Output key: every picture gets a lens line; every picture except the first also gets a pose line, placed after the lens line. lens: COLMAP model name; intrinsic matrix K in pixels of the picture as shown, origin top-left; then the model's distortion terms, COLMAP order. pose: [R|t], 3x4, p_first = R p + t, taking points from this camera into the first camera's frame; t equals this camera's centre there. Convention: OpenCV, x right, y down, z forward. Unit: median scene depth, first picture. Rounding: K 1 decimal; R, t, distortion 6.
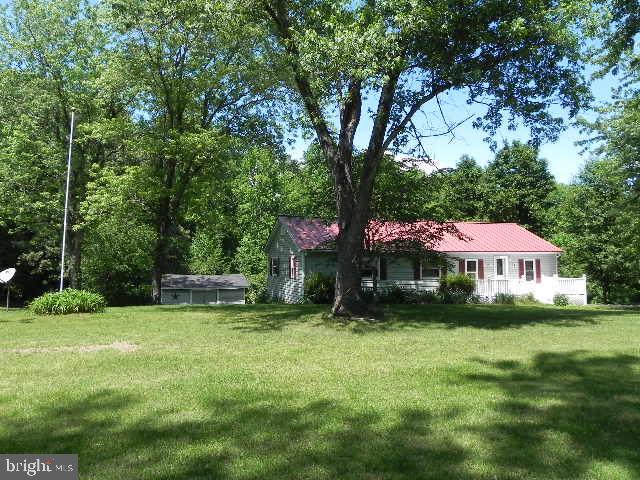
lens RADIAL K [[493.8, 0, 320.7], [0, 493.8, 221.8], [0, 0, 1]] dist [0.003290, 0.007556]
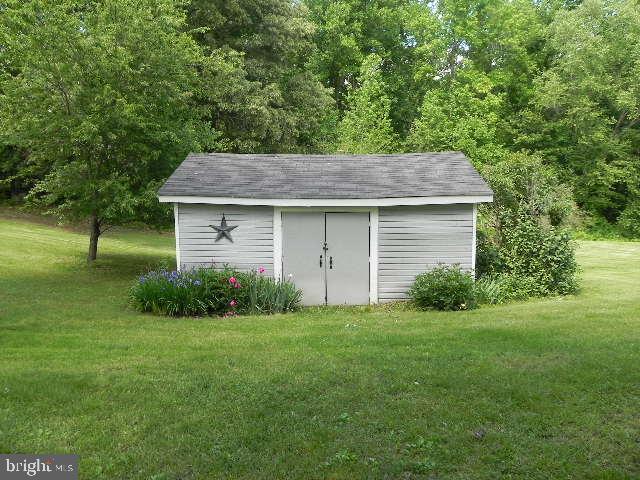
lens RADIAL K [[493.8, 0, 320.7], [0, 493.8, 221.8], [0, 0, 1]] dist [0.003290, 0.007556]
pose [[0.946016, 0.015193, -0.323762, -0.211409], [0.051074, 0.979433, 0.195196, 0.127302], [0.320069, -0.201195, 0.925784, 0.992059]]
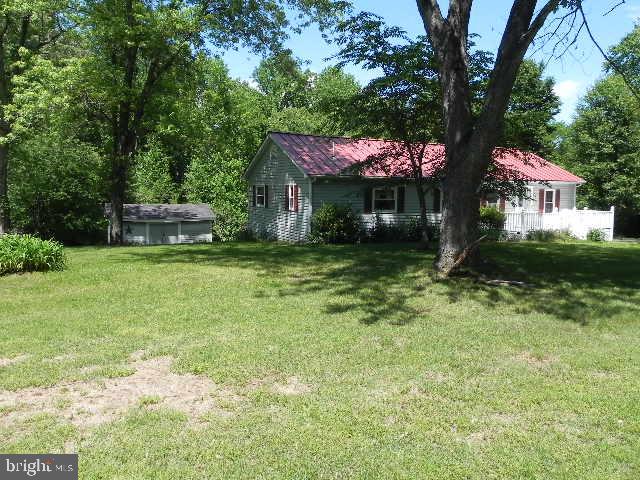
lens RADIAL K [[493.8, 0, 320.7], [0, 493.8, 221.8], [0, 0, 1]] dist [0.003290, 0.007556]
pose [[0.992079, -0.000516, 0.125616, -0.097302], [-0.017783, 0.989344, 0.144505, 0.012430], [-0.124352, -0.145594, 0.981498, 0.173503]]
